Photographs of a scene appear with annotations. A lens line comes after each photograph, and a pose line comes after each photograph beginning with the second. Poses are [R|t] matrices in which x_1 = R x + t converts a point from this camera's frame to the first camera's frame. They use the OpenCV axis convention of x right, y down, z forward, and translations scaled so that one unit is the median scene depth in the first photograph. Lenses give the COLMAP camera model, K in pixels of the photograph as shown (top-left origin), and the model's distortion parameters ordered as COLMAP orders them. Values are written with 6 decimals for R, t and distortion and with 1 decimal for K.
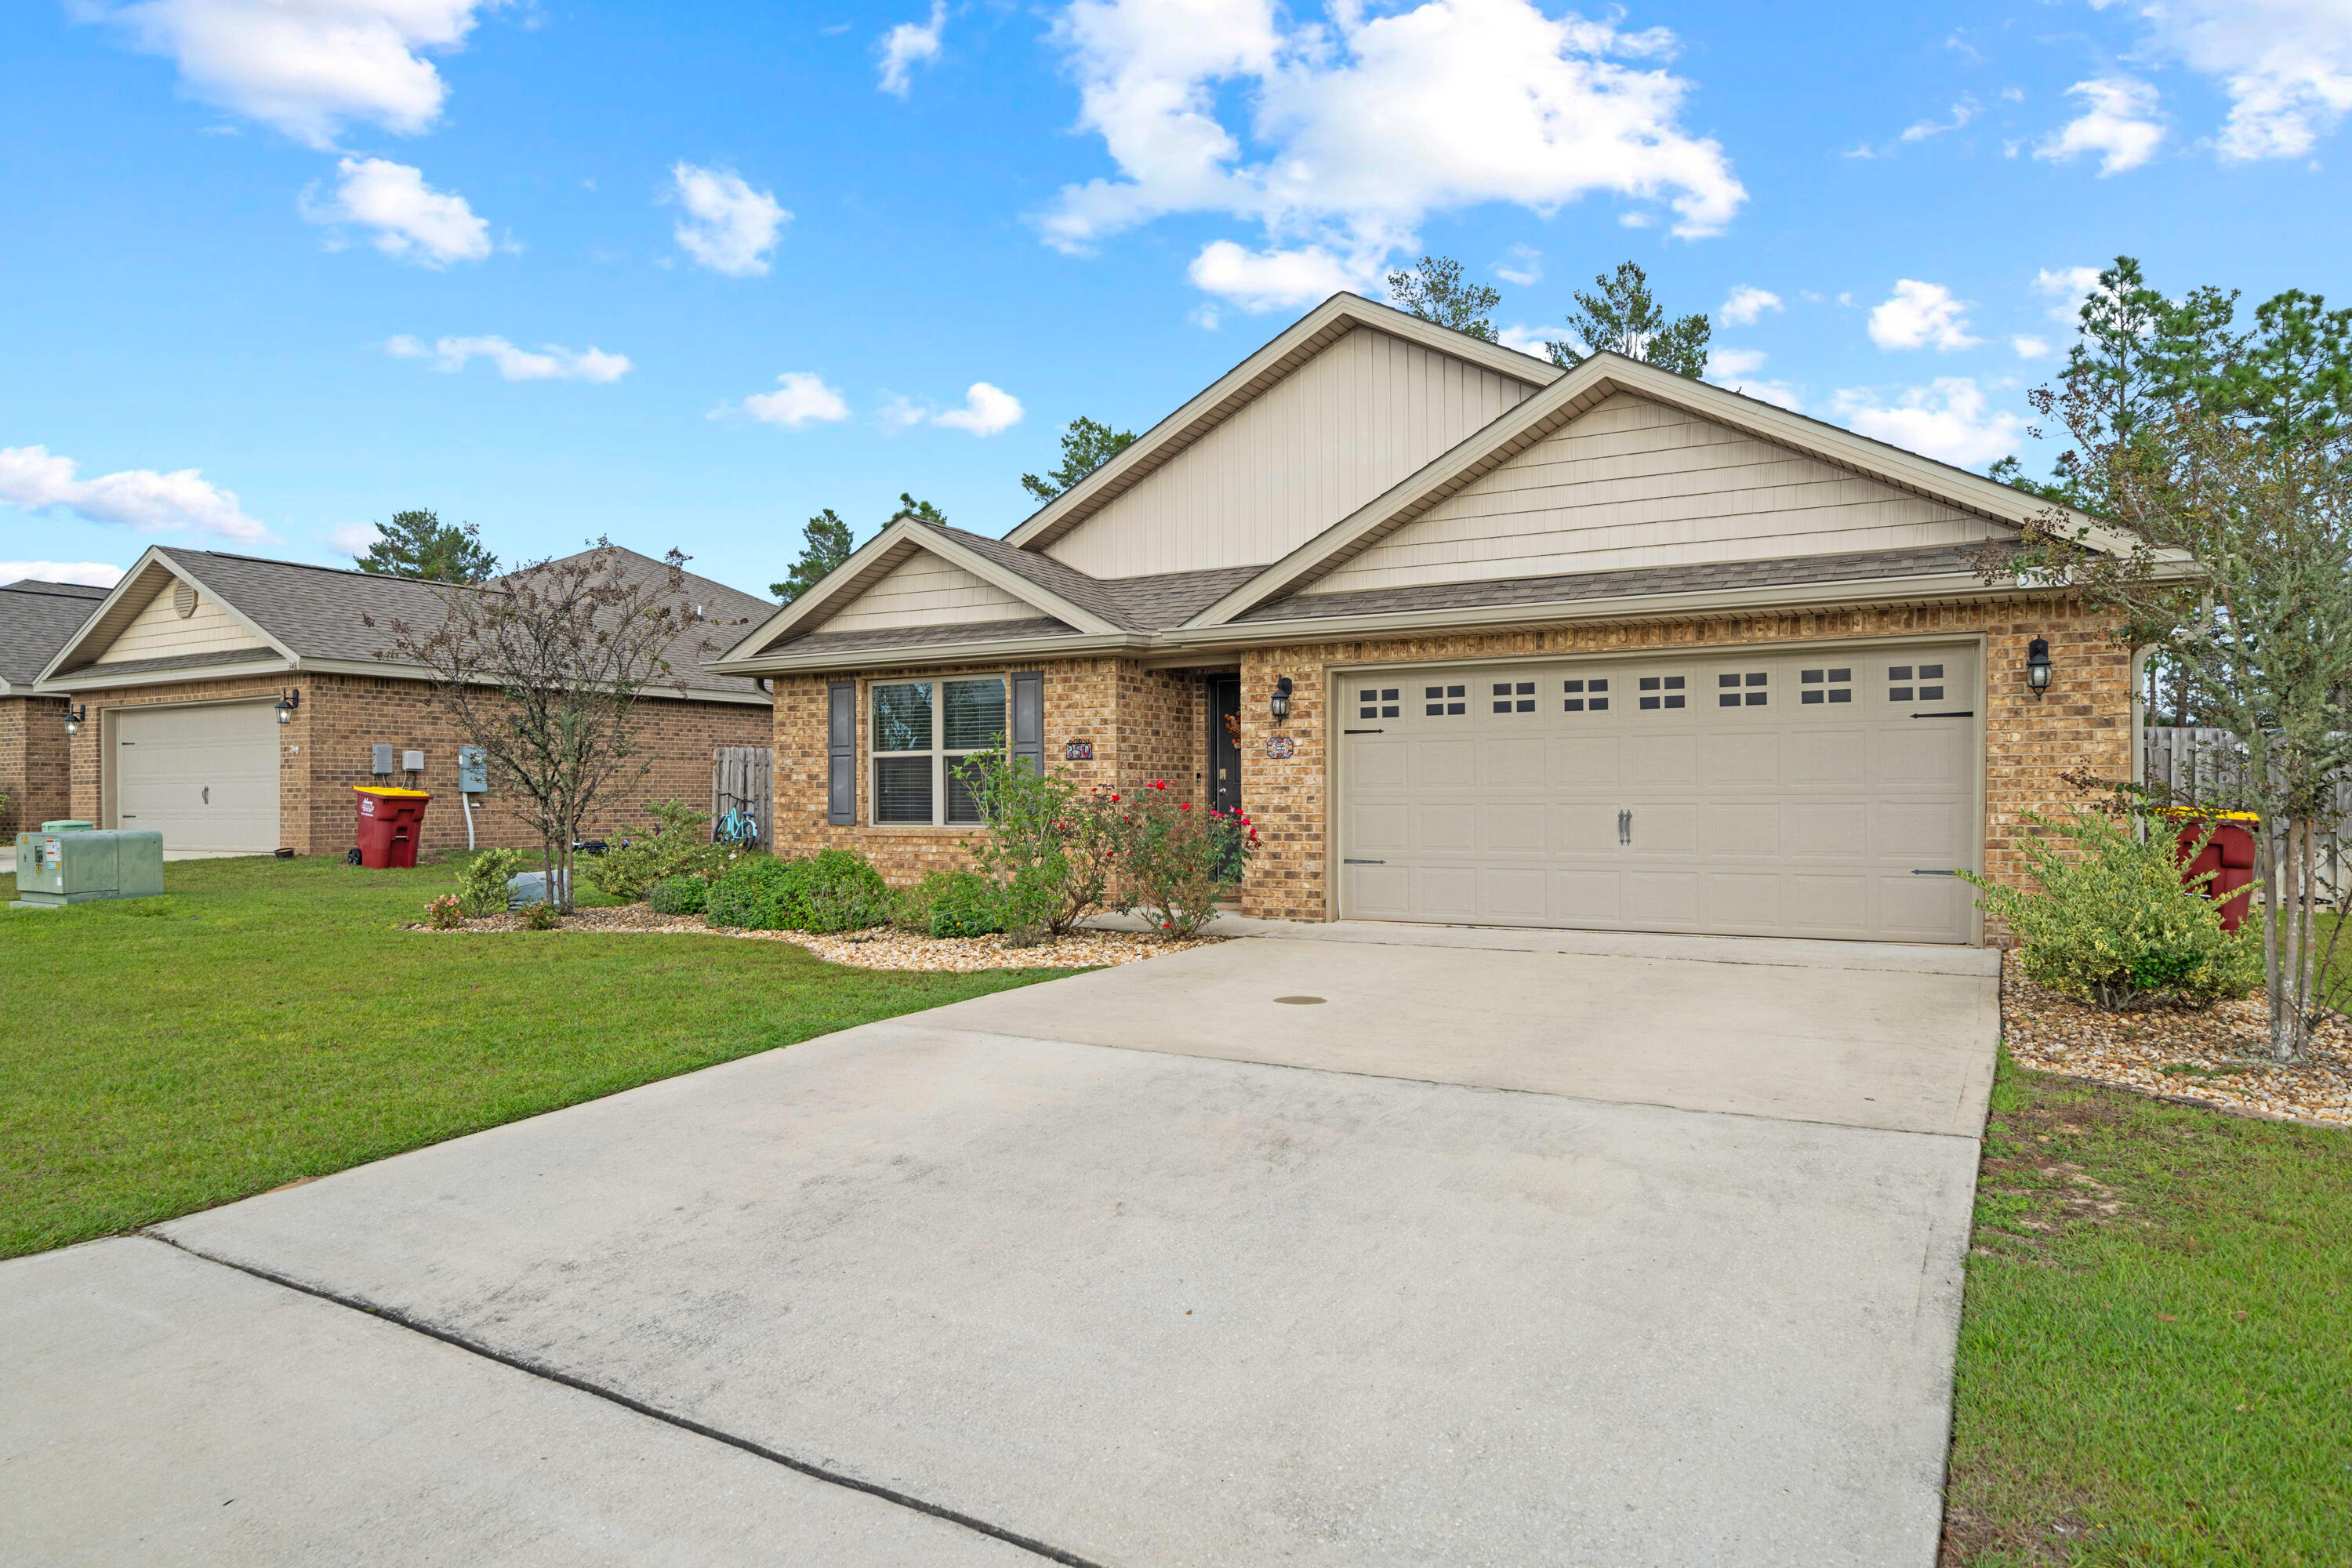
lens RADIAL K [[1450.1, 0, 1161.7], [0, 1450.1, 823.9], [0, 0, 1]] dist [0.005998, 0.002979]
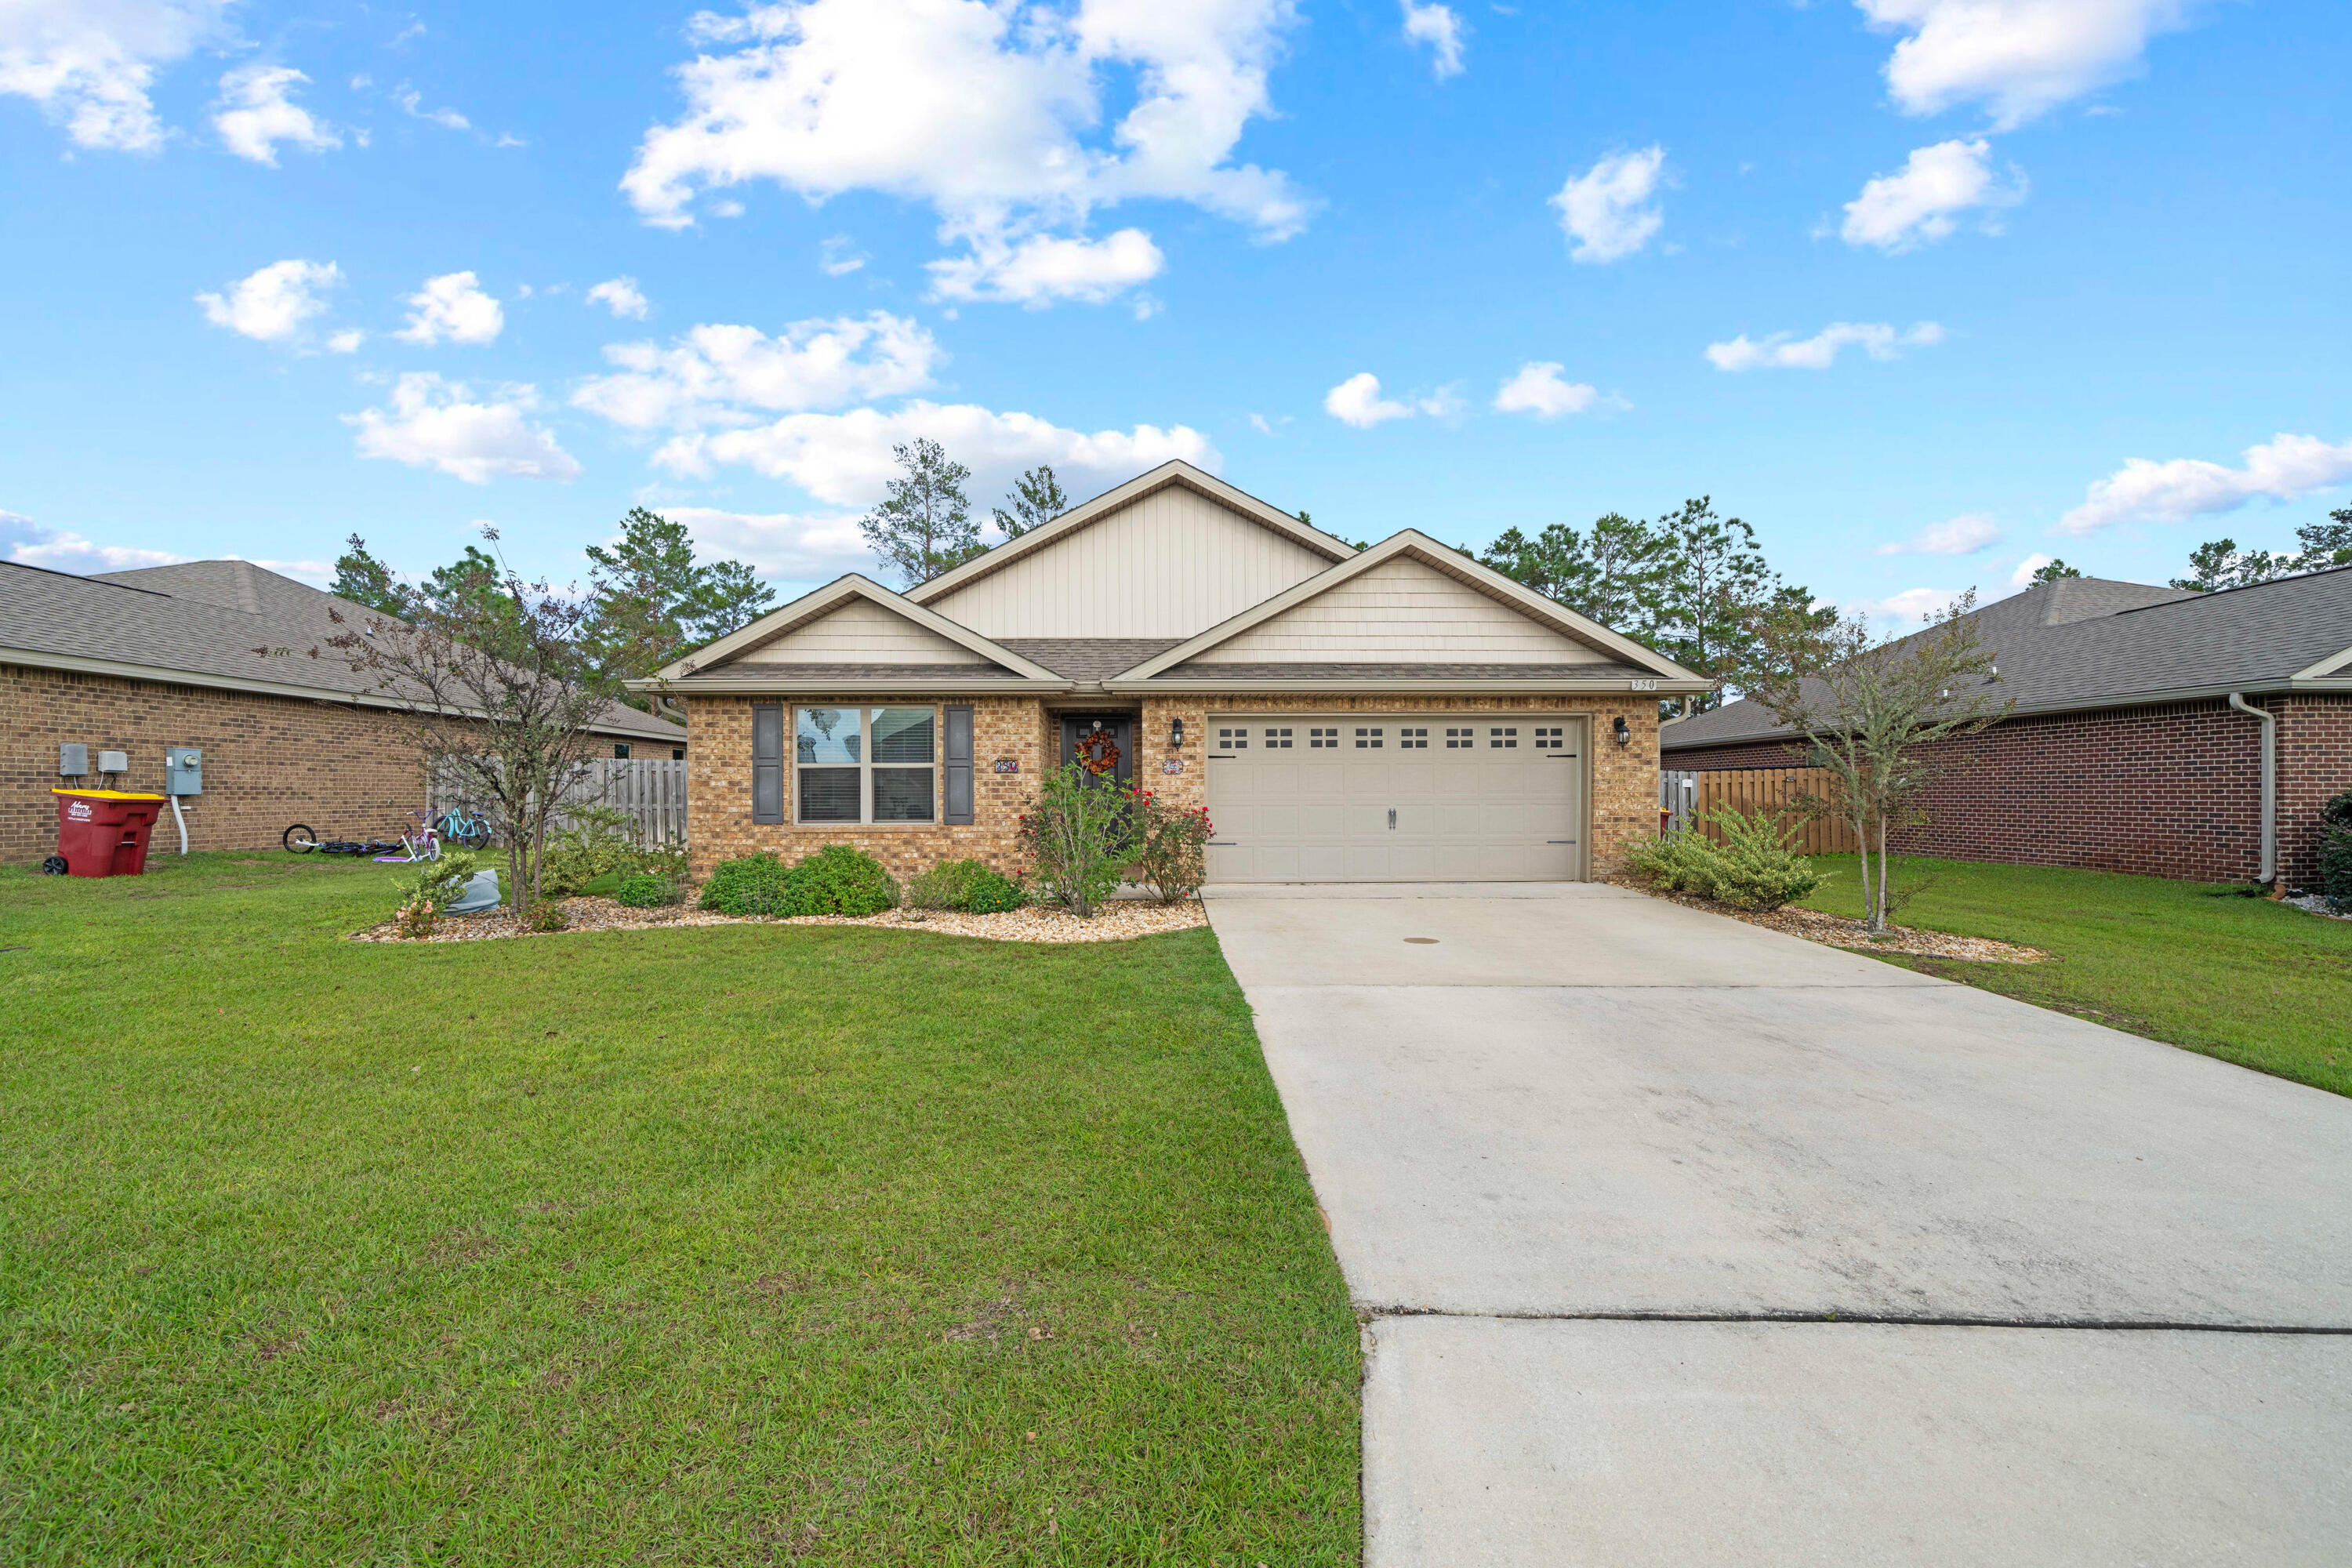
lens RADIAL K [[924.5, 0, 1170.6], [0, 924.5, 810.9], [0, 0, 1]] dist [-0.001141, 0.000487]
pose [[0.856453, -0.007578, 0.516169, -0.405215], [0.008928, 0.999960, -0.000133, -0.008646], [-0.516147, 0.004722, 0.856487, 0.216229]]
